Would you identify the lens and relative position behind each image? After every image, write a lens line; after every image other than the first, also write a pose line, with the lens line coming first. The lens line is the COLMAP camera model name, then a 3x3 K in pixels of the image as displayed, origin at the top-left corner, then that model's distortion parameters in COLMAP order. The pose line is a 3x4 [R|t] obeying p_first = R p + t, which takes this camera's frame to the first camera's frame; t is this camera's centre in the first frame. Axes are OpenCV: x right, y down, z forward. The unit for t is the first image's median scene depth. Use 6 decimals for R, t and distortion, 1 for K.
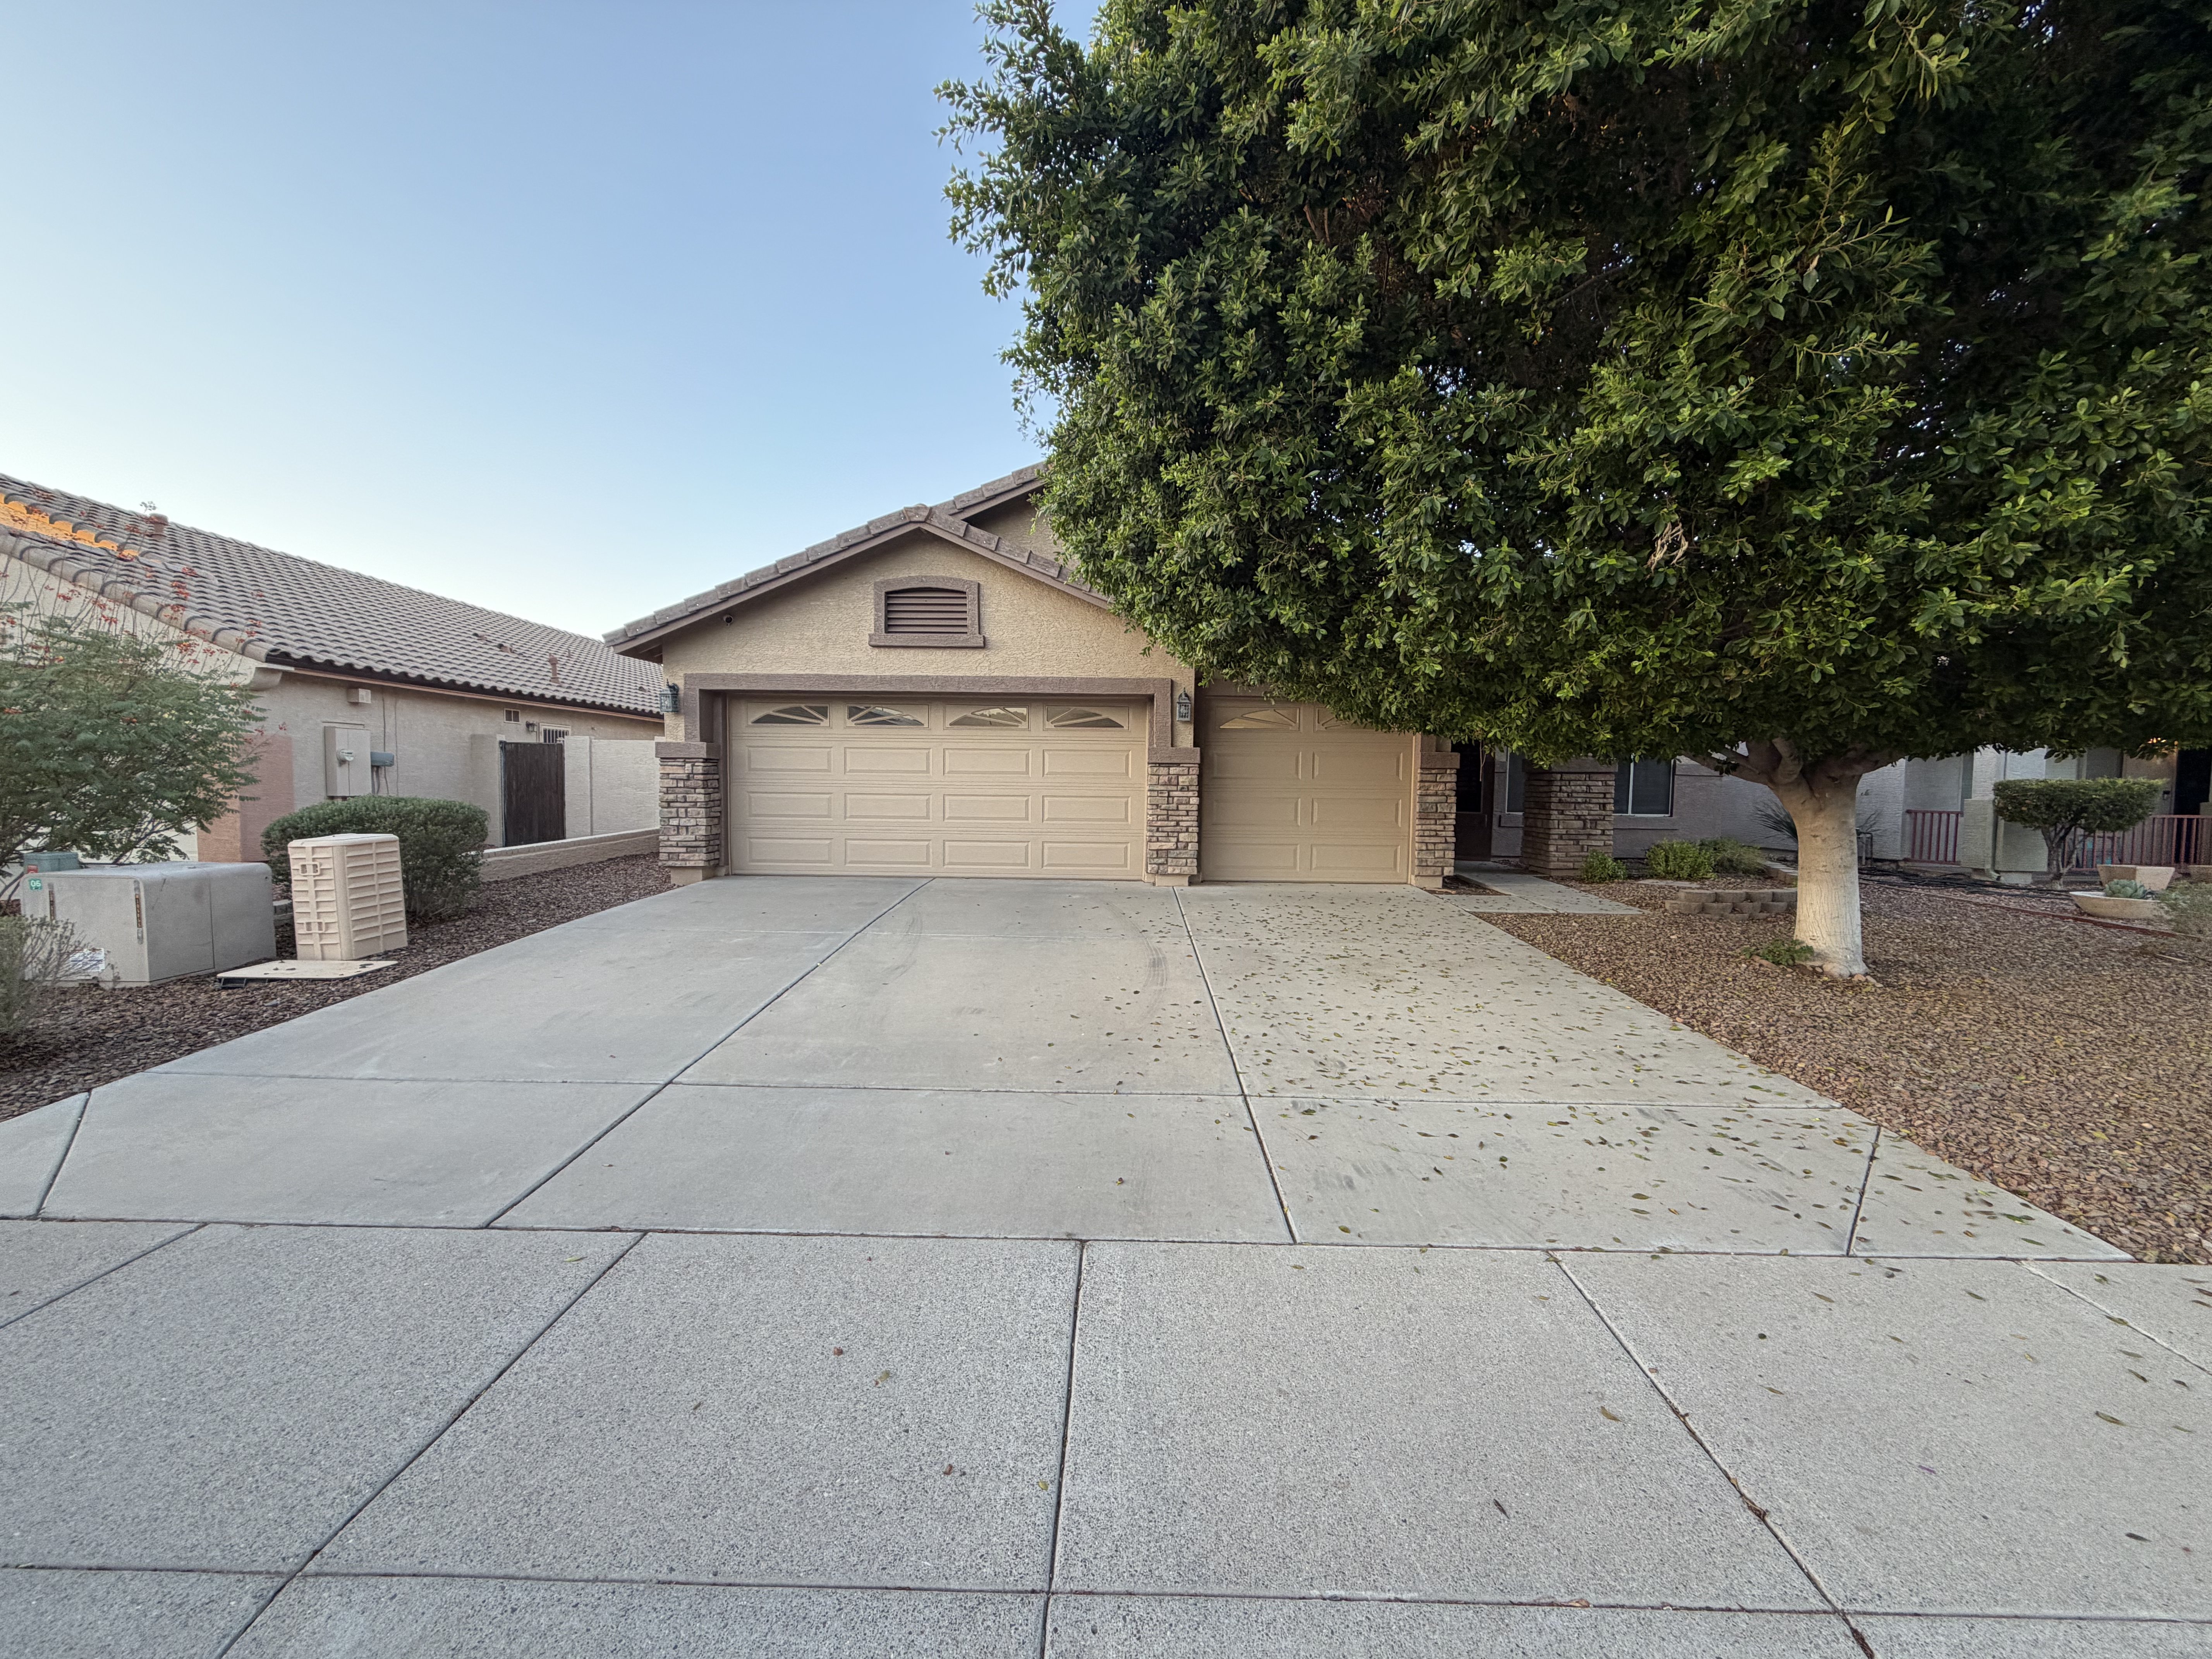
lens RADIAL K [[873.6, 0, 1106.0], [0, 873.6, 829.5], [0, 0, 1]] dist [-0.000533, -0.000229]
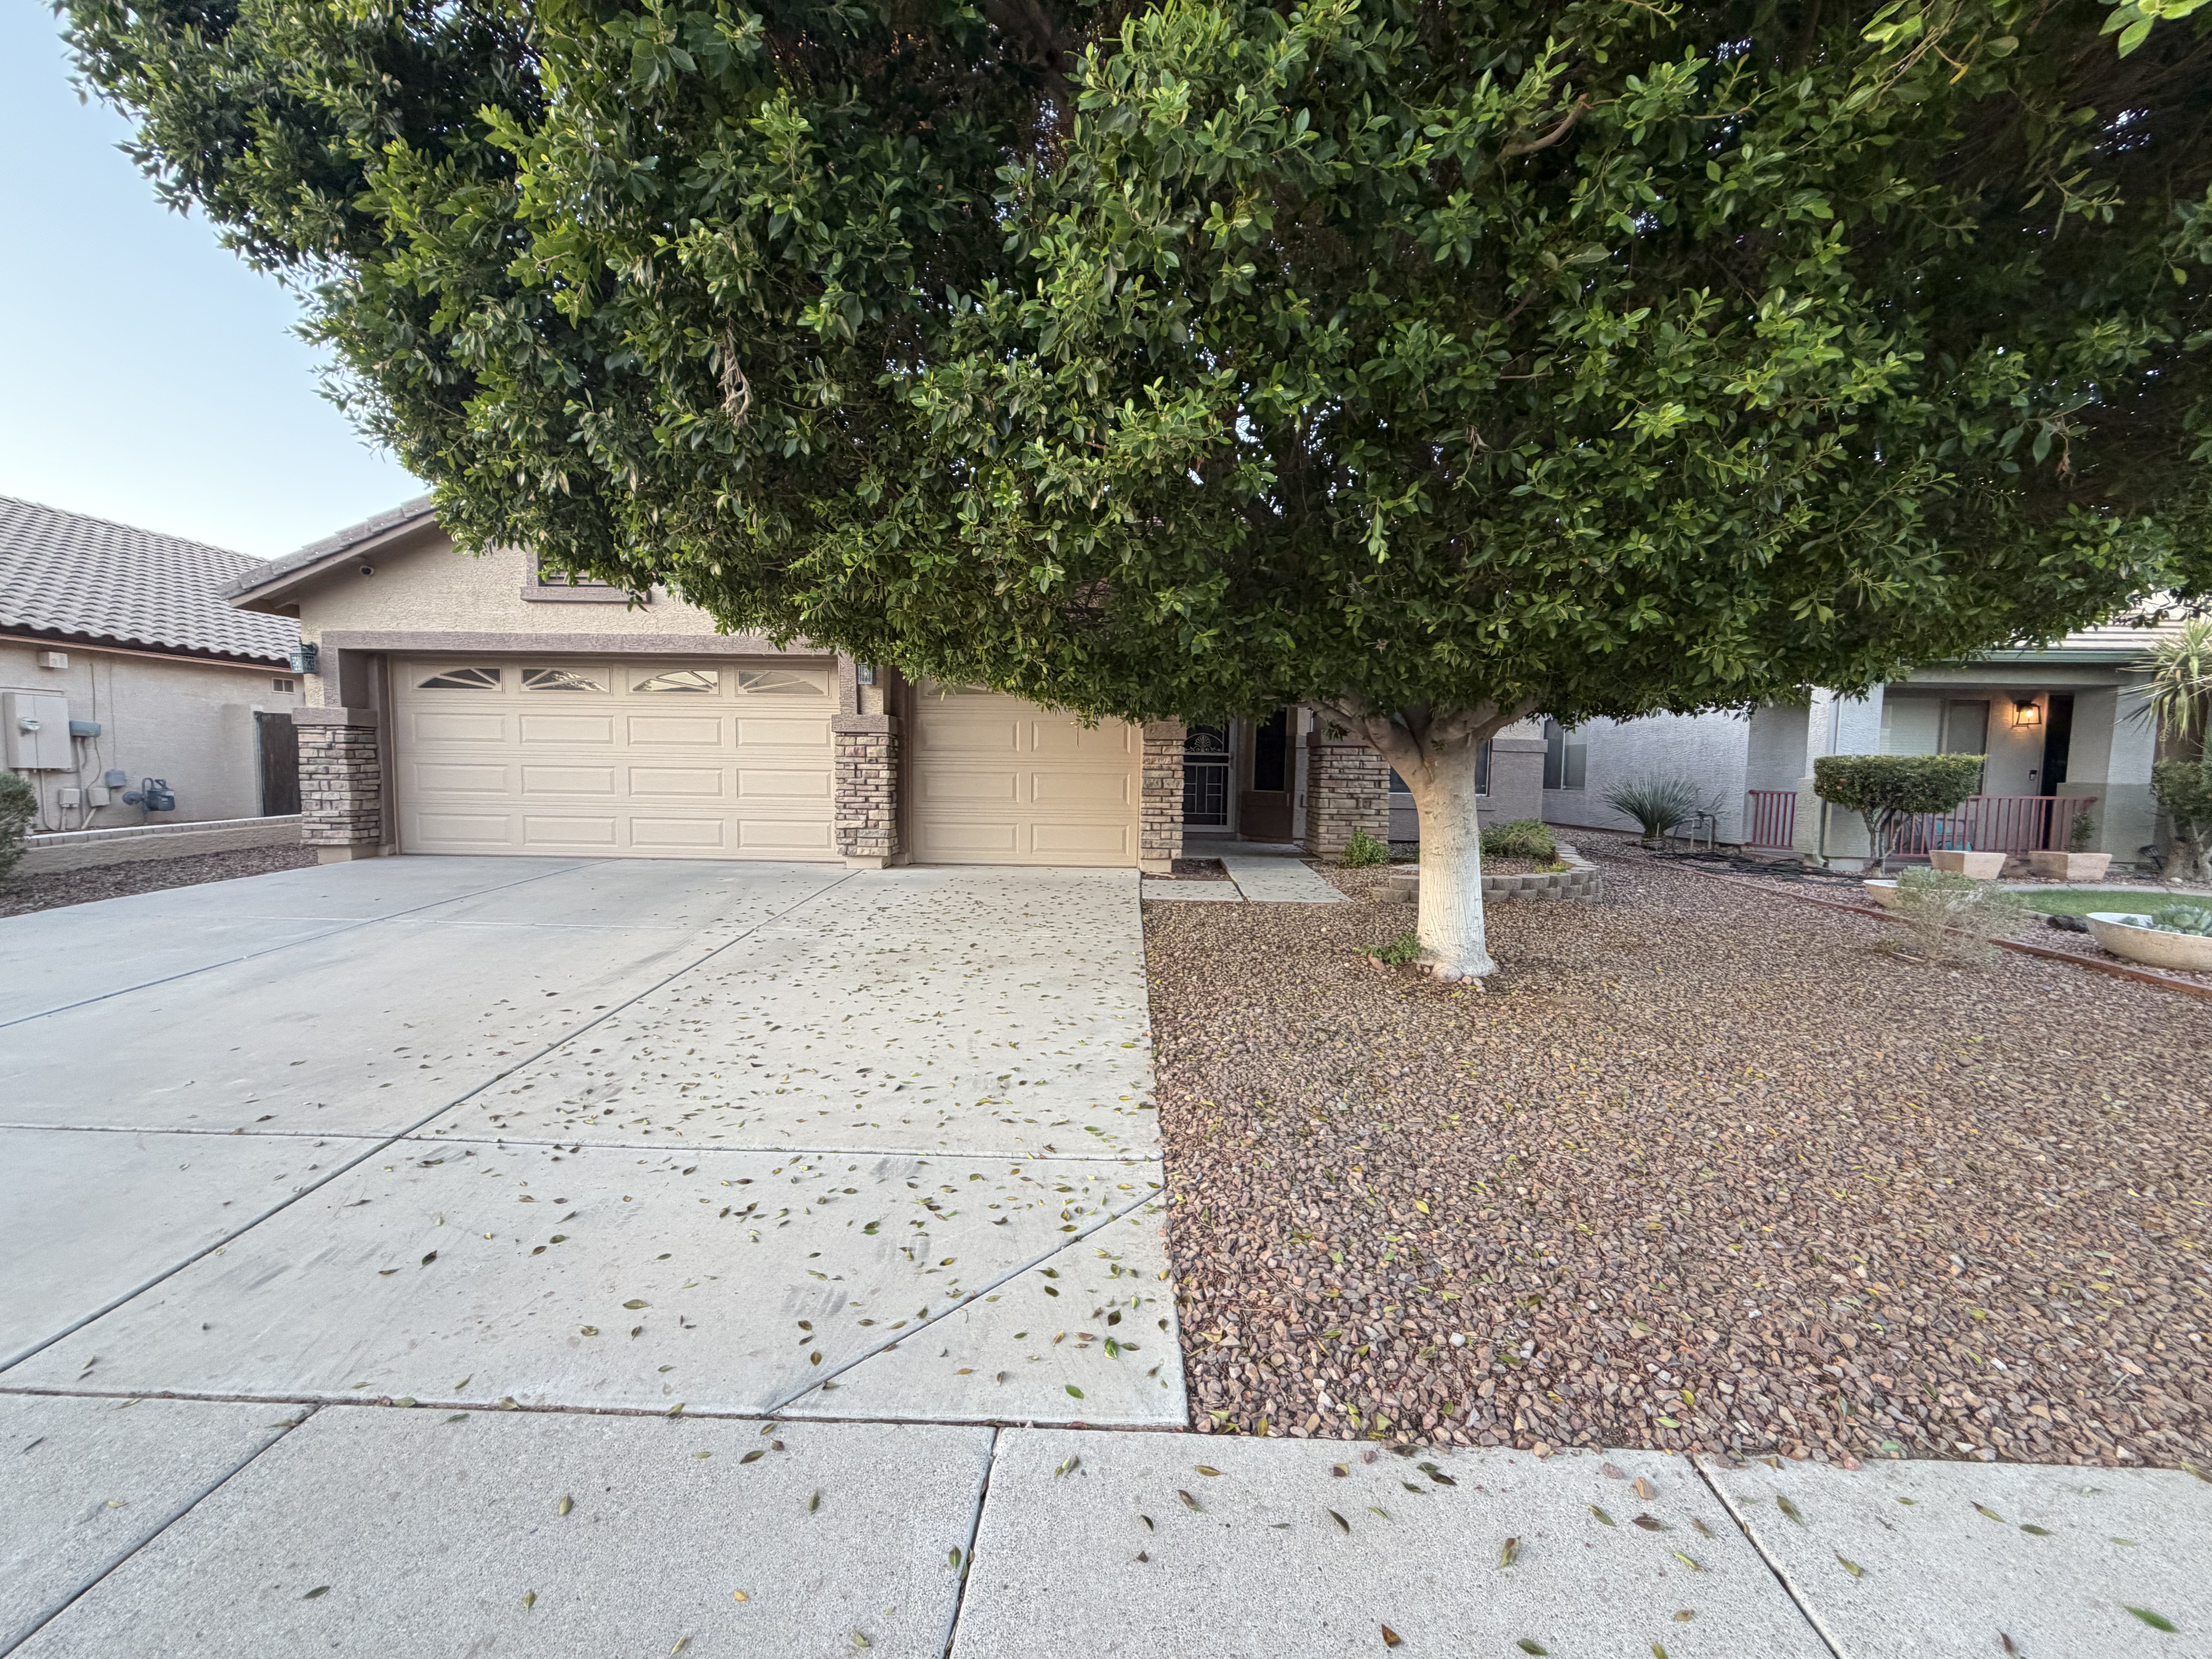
lens RADIAL K [[872.6, 0, 1106.0], [0, 872.6, 829.5], [0, 0, 1]] dist [-0.001265, -0.000359]
pose [[0.999979, 0.004218, -0.004837, 0.333737], [-0.004127, 0.999818, 0.018613, 0.006345], [0.004915, -0.018592, 0.999815, 0.100367]]
